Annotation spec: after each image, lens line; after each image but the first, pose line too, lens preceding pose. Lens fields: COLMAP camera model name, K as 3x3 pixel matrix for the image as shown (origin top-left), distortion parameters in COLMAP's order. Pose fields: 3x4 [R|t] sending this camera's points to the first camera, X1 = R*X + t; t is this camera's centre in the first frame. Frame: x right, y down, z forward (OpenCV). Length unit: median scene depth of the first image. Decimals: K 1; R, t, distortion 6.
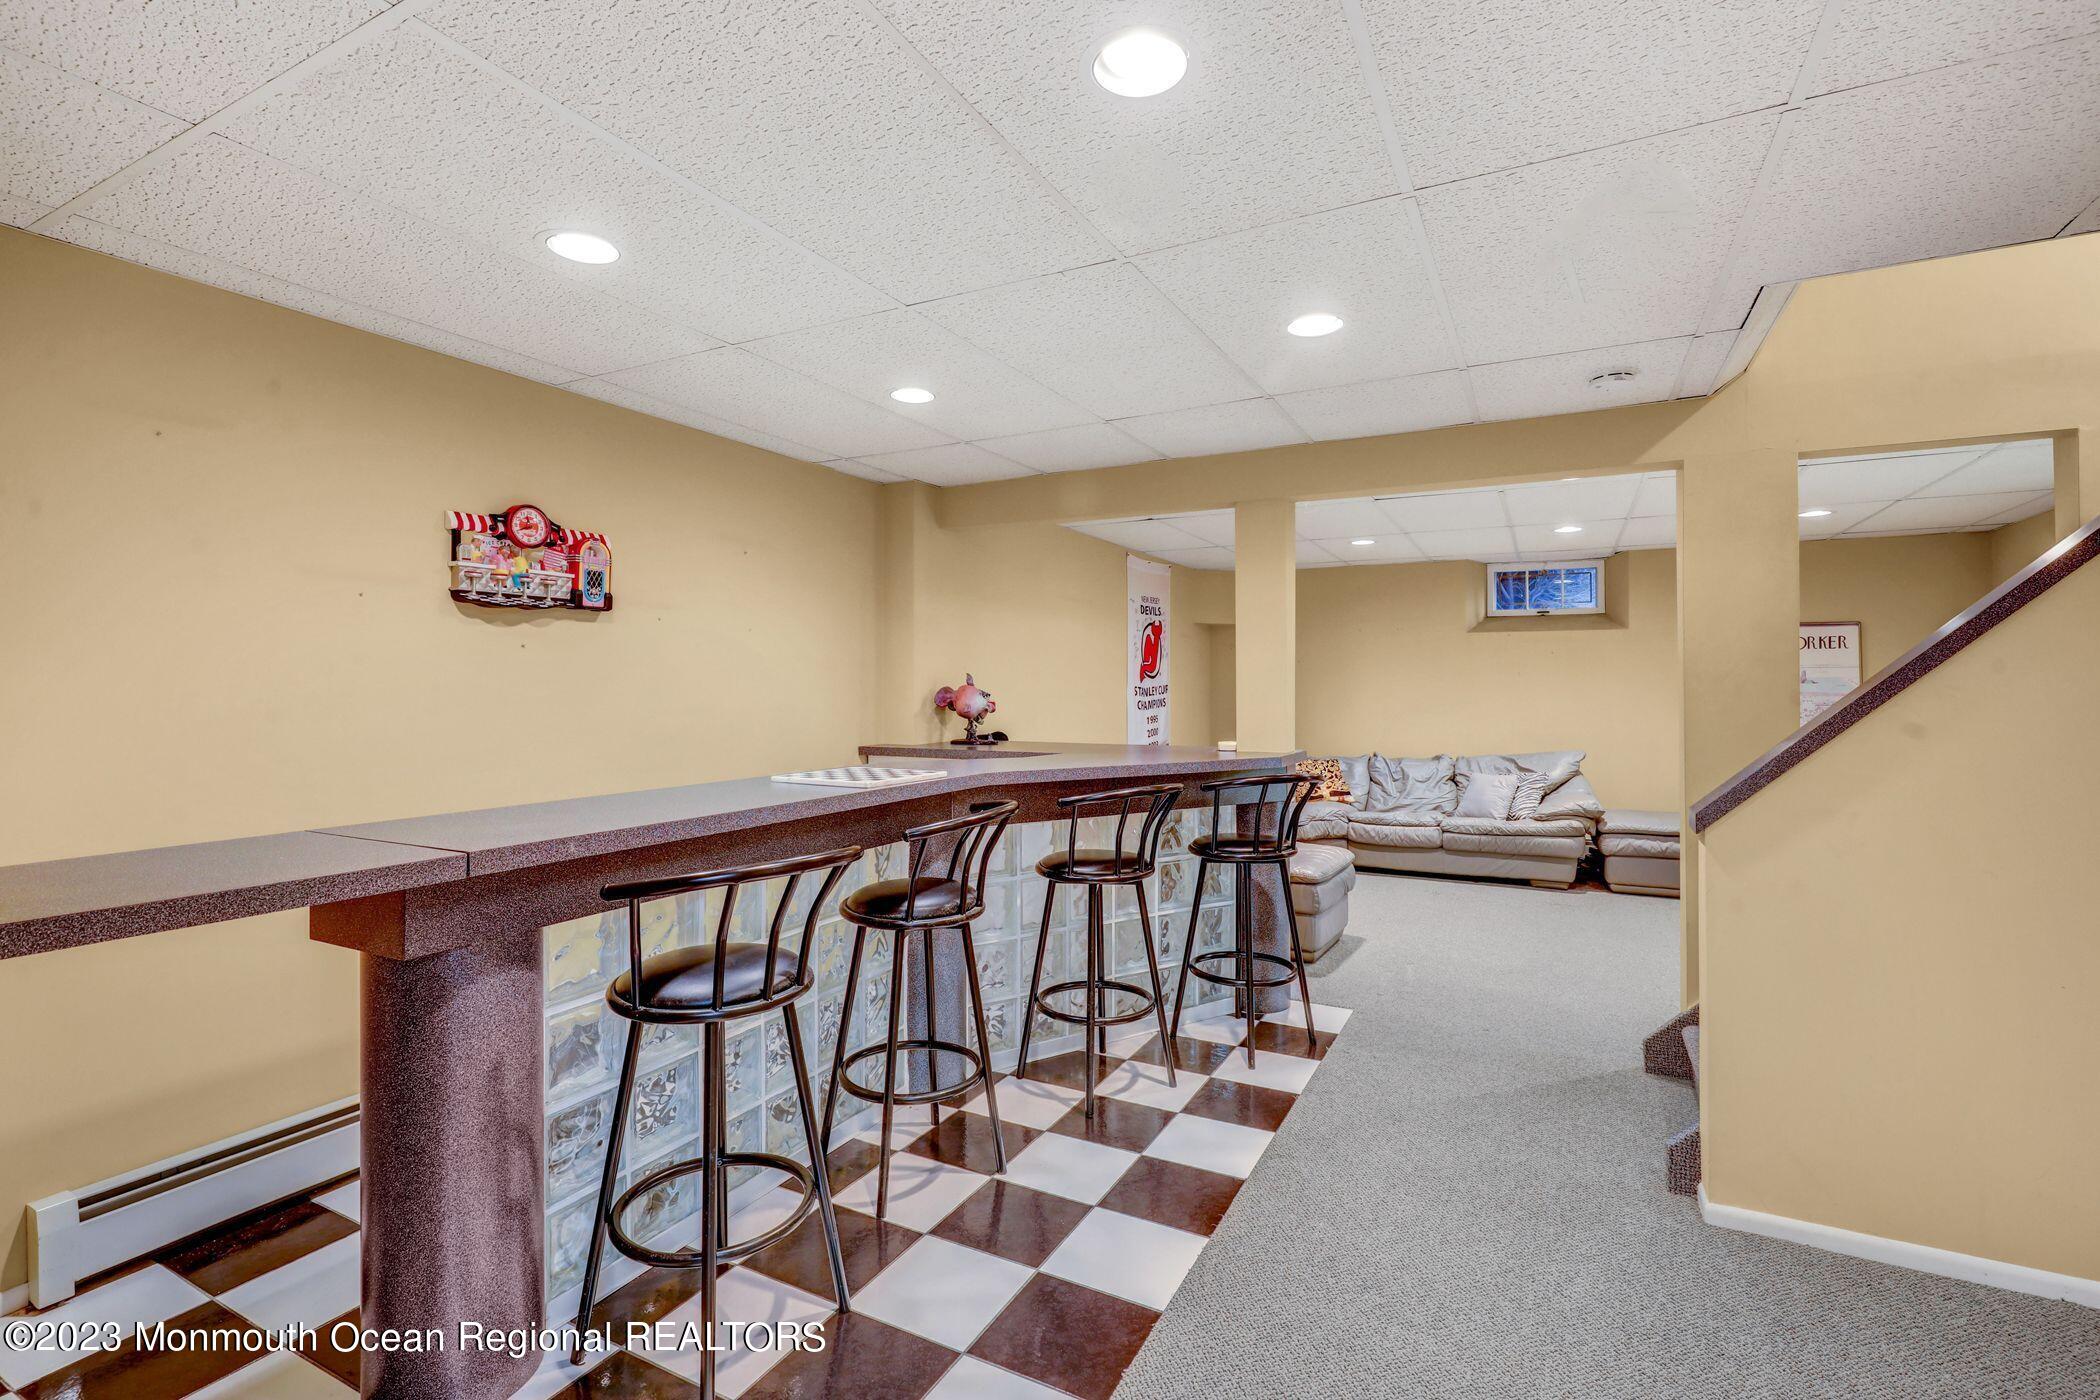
lens RADIAL K [[968.8, 0, 1046.0], [0, 968.8, 677.0], [0, 0, 1]] dist [-0.003123, 0.000548]
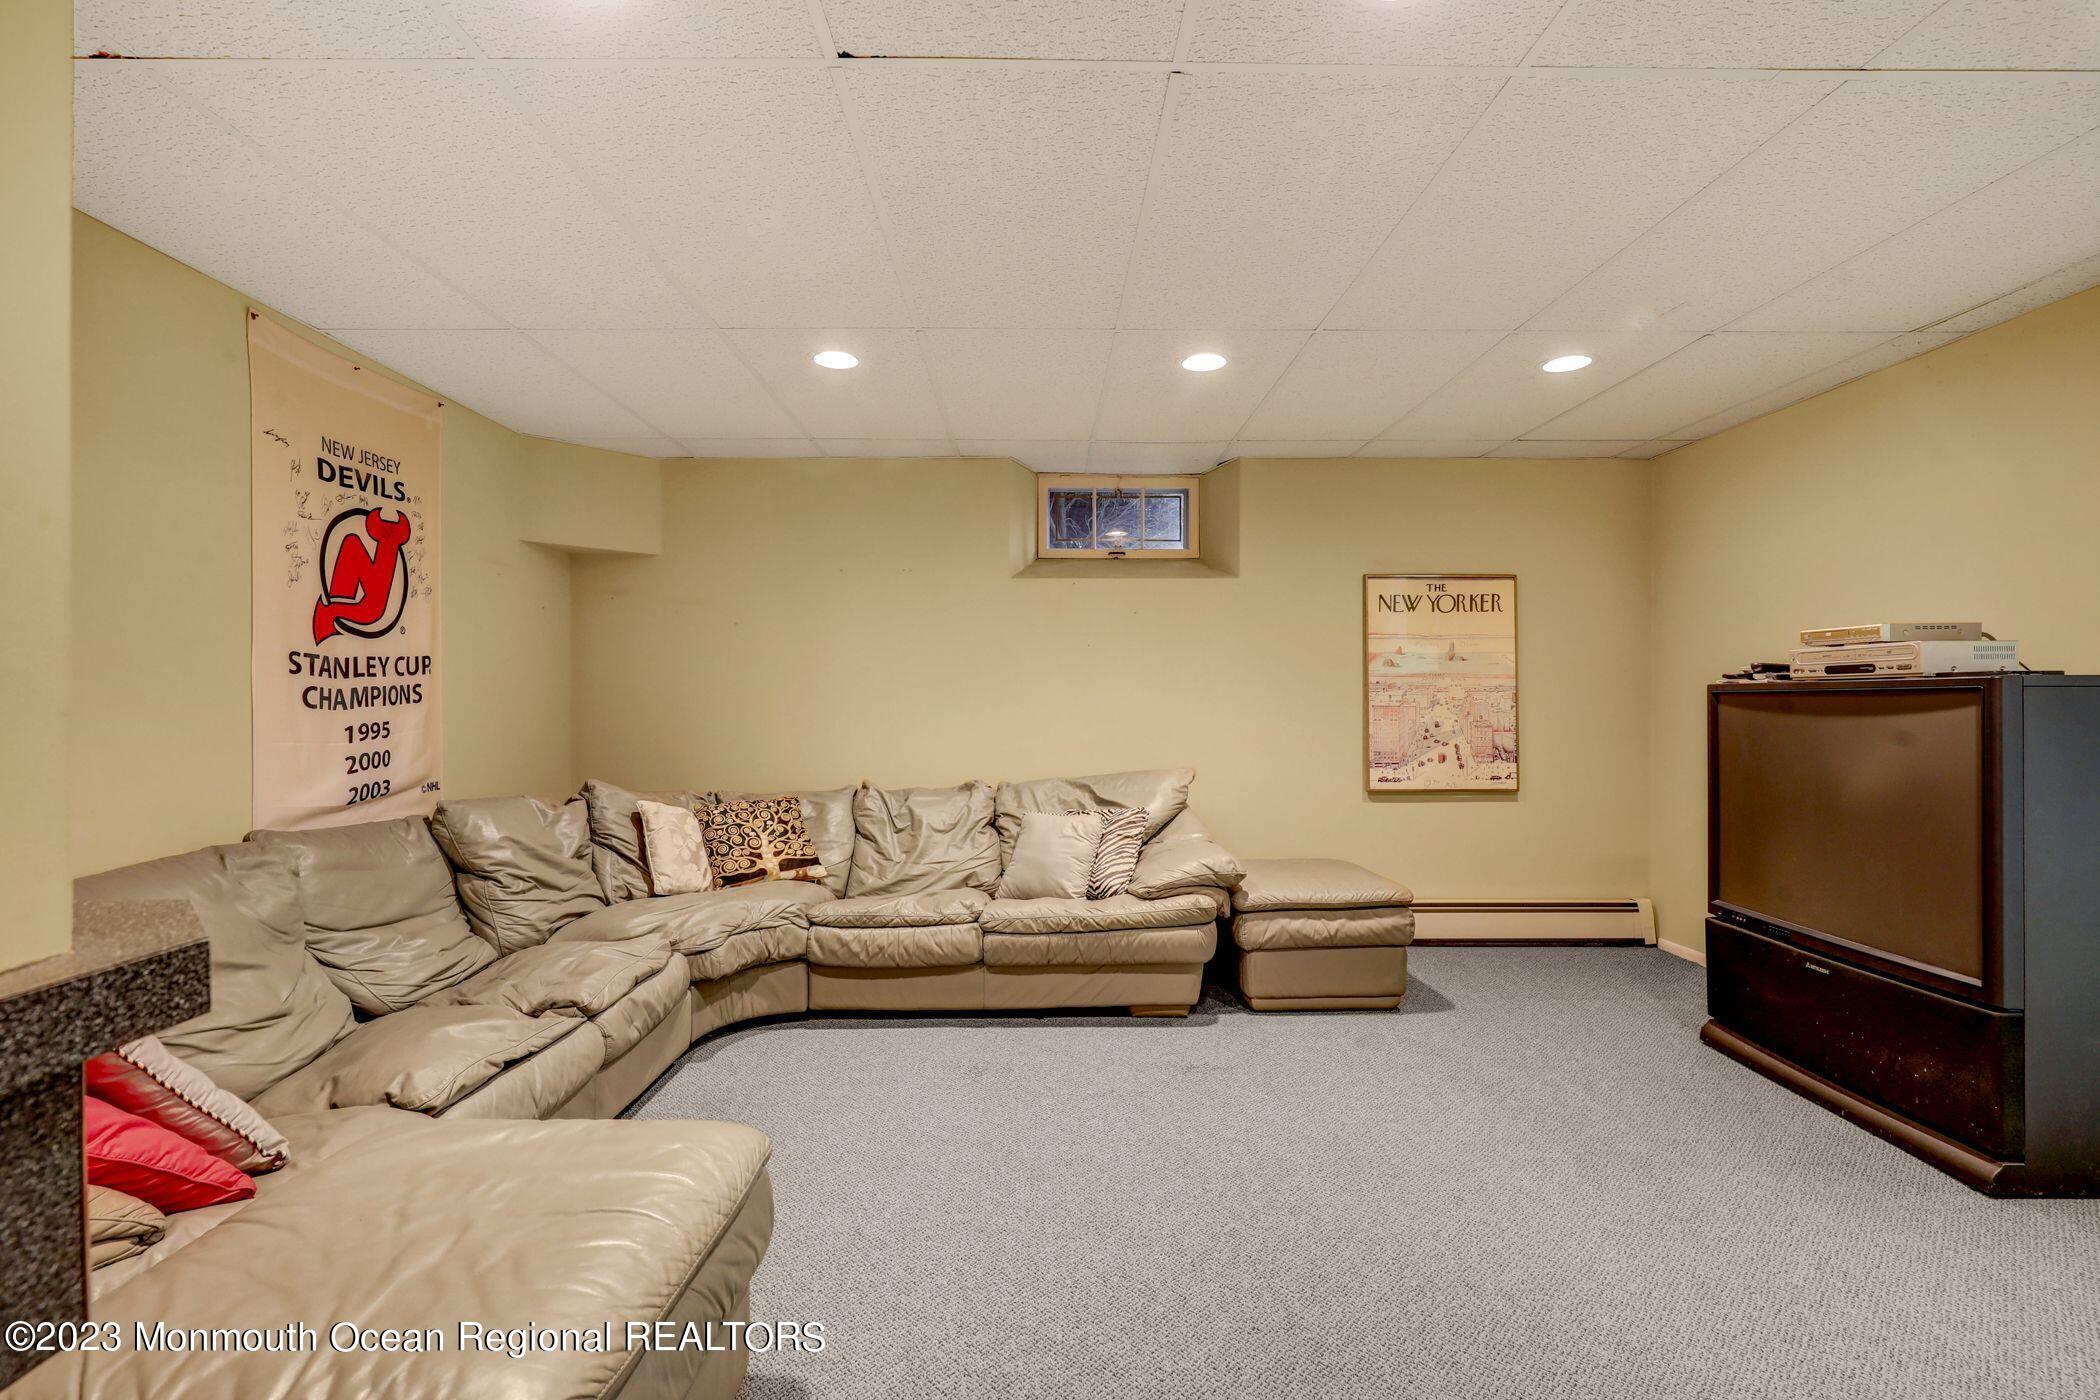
lens RADIAL K [[912.2, 0, 1055.5], [0, 912.2, 689.6], [0, 0, 1]] dist [-0.015170, -0.000083]
pose [[0.873470, 0.000379, 0.486879, 0.191761], [-0.001082, 0.999999, 0.001162, 0.025413], [-0.486878, -0.001542, 0.873469, 0.518341]]
